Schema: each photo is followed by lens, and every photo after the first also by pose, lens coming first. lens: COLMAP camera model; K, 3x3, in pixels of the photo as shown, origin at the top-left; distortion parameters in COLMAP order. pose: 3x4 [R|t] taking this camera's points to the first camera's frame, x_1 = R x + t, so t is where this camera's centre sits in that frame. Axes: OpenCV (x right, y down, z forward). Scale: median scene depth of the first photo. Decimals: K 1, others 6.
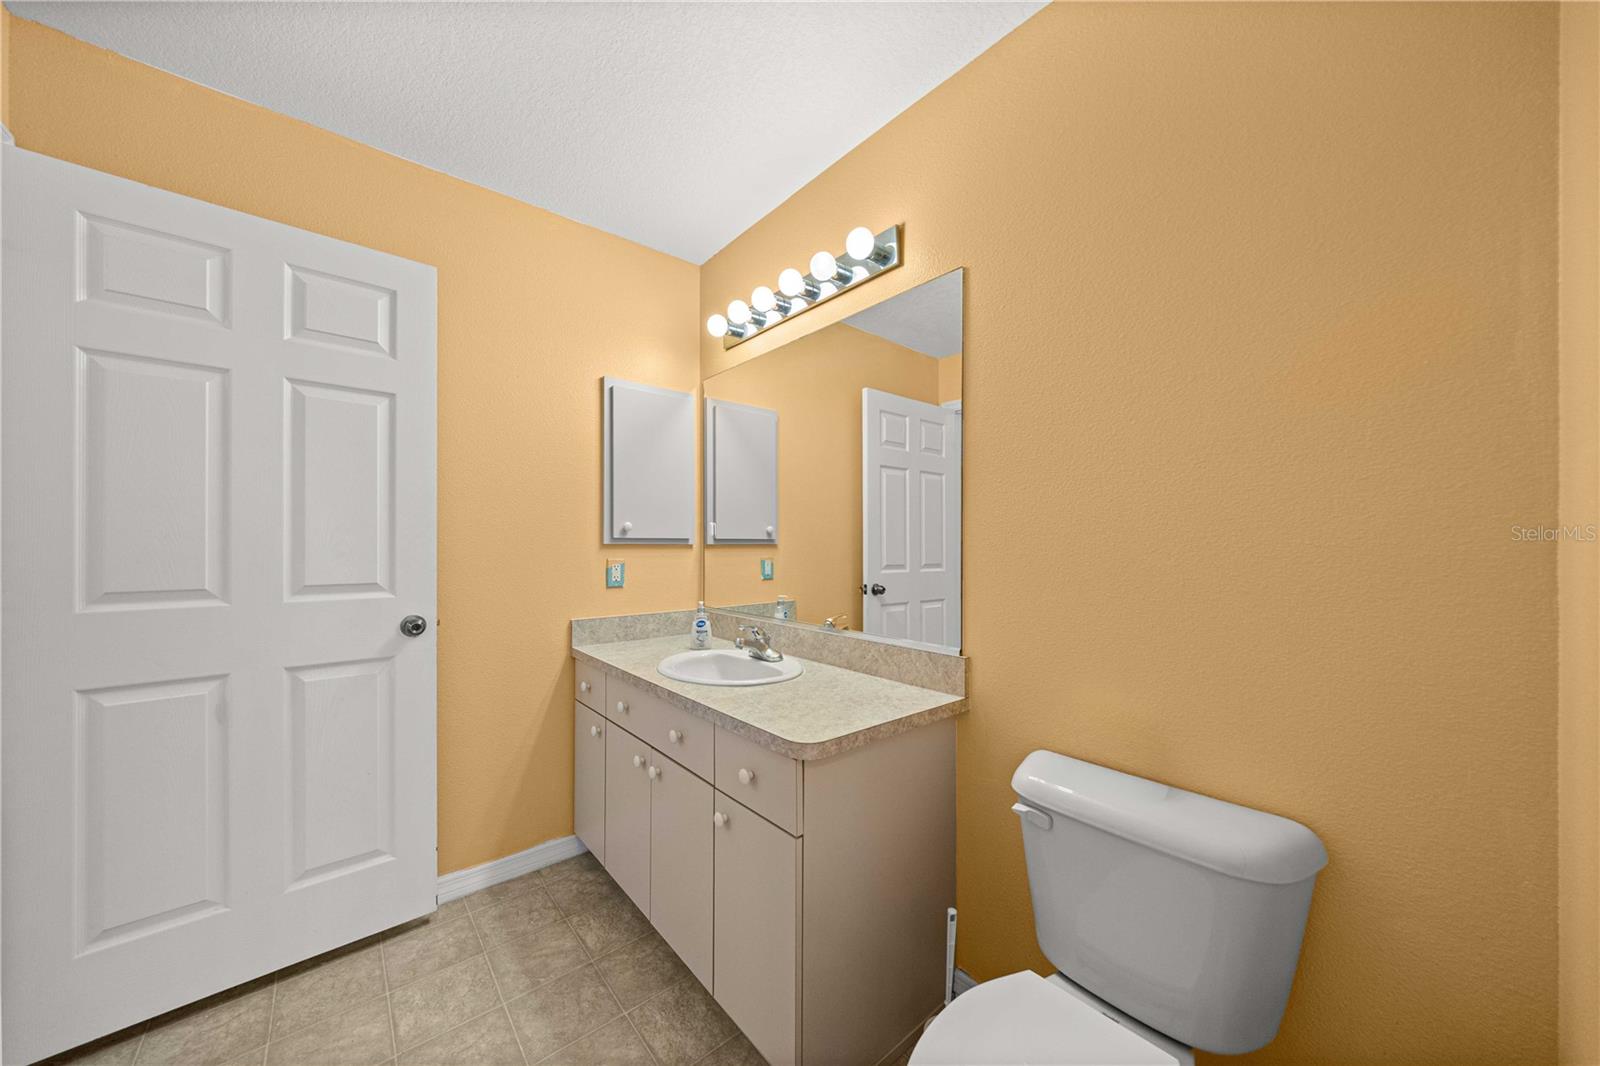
lens RADIAL K [[538.4, 0, 789.8], [0, 538.4, 543.1], [0, 0, 1]] dist [-0.000499, 0.000483]
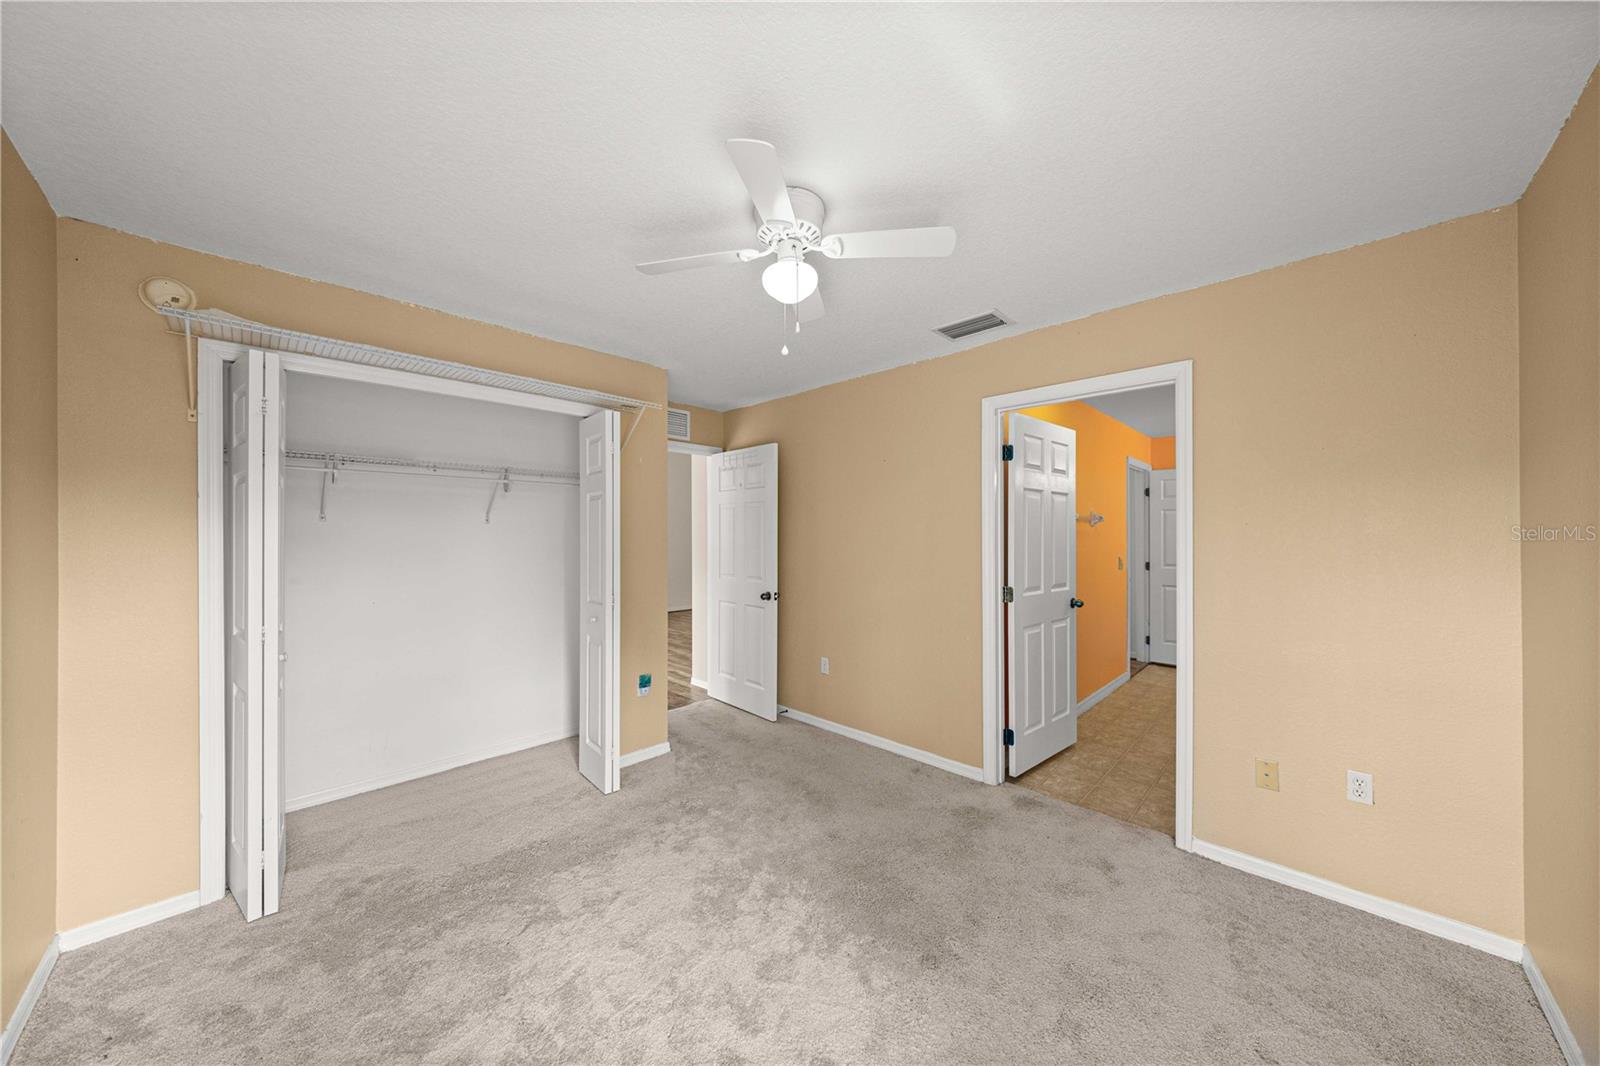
lens RADIAL K [[538.4, 0, 801.2], [0, 538.4, 533.9], [0, 0, 1]] dist [-0.000499, 0.000483]
pose [[0.074429, -0.005860, -0.997209, 2.128873], [-0.005402, 0.999966, -0.006279, -0.081304], [0.997212, 0.005854, 0.074395, -1.696308]]
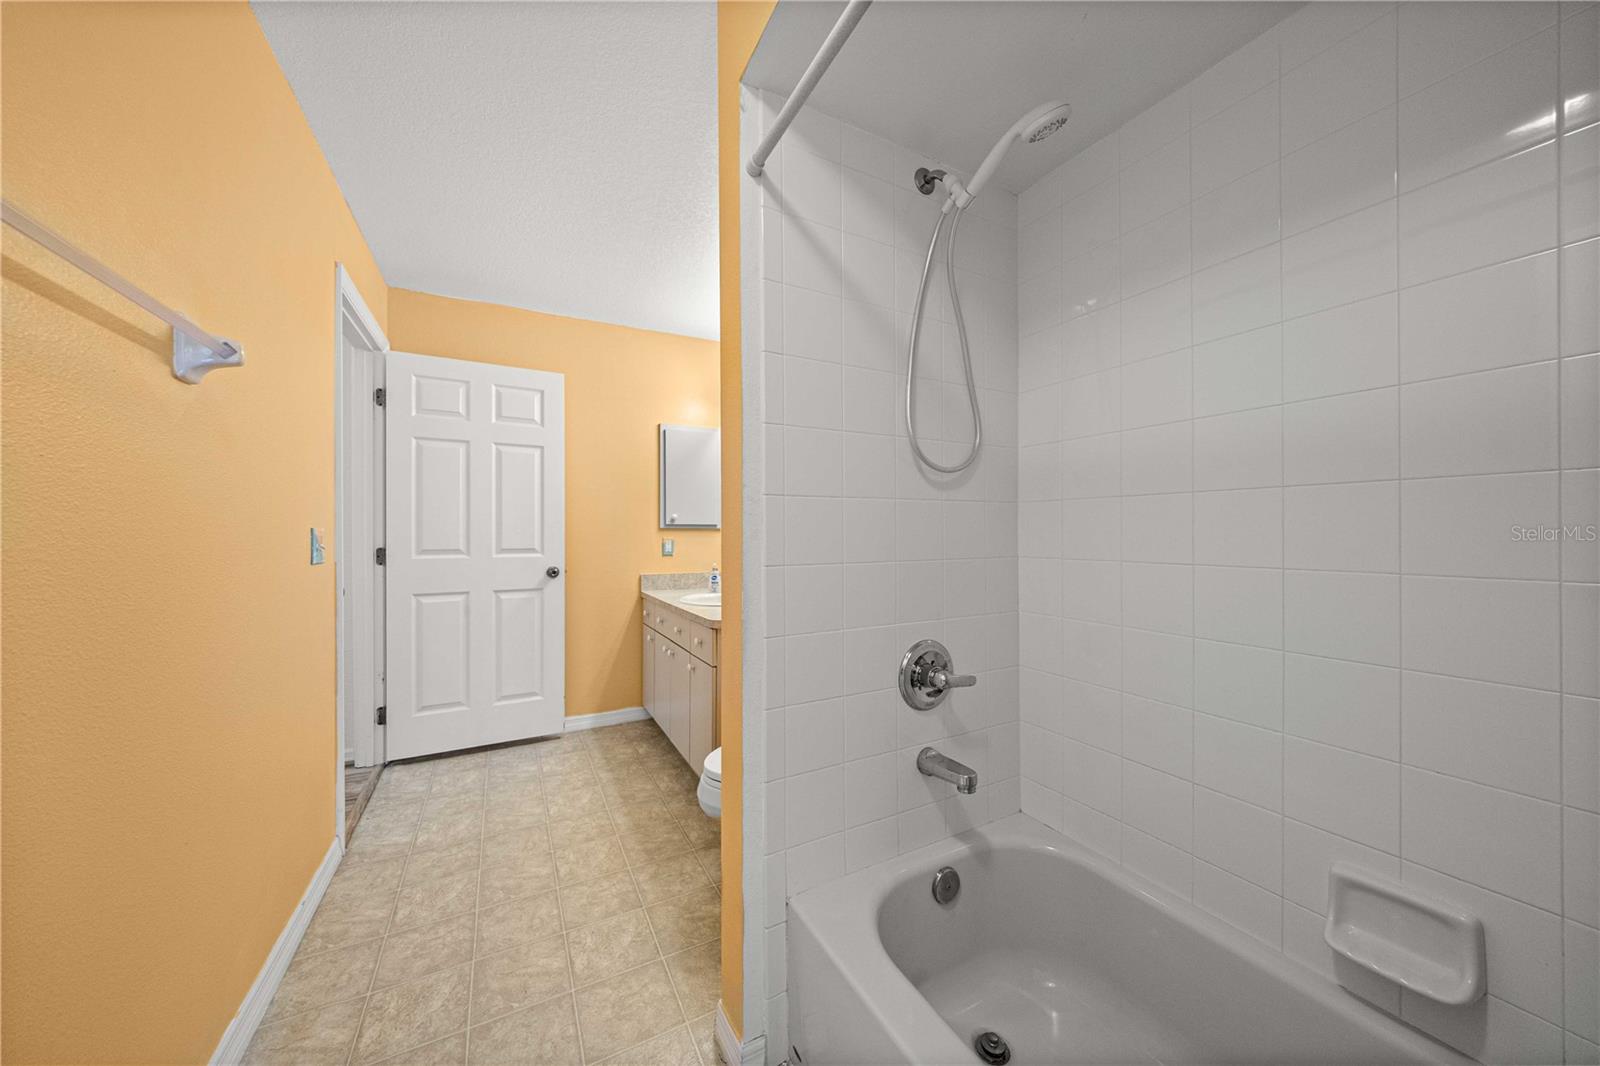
lens RADIAL K [[538.4, 0, 804.4], [0, 538.4, 533.1], [0, 0, 1]] dist [-0.000499, 0.000483]
pose [[0.977065, -0.012641, -0.212567, 0.501485], [0.009787, 0.999847, -0.014474, 0.053011], [0.212718, 0.012062, 0.977039, -0.575628]]
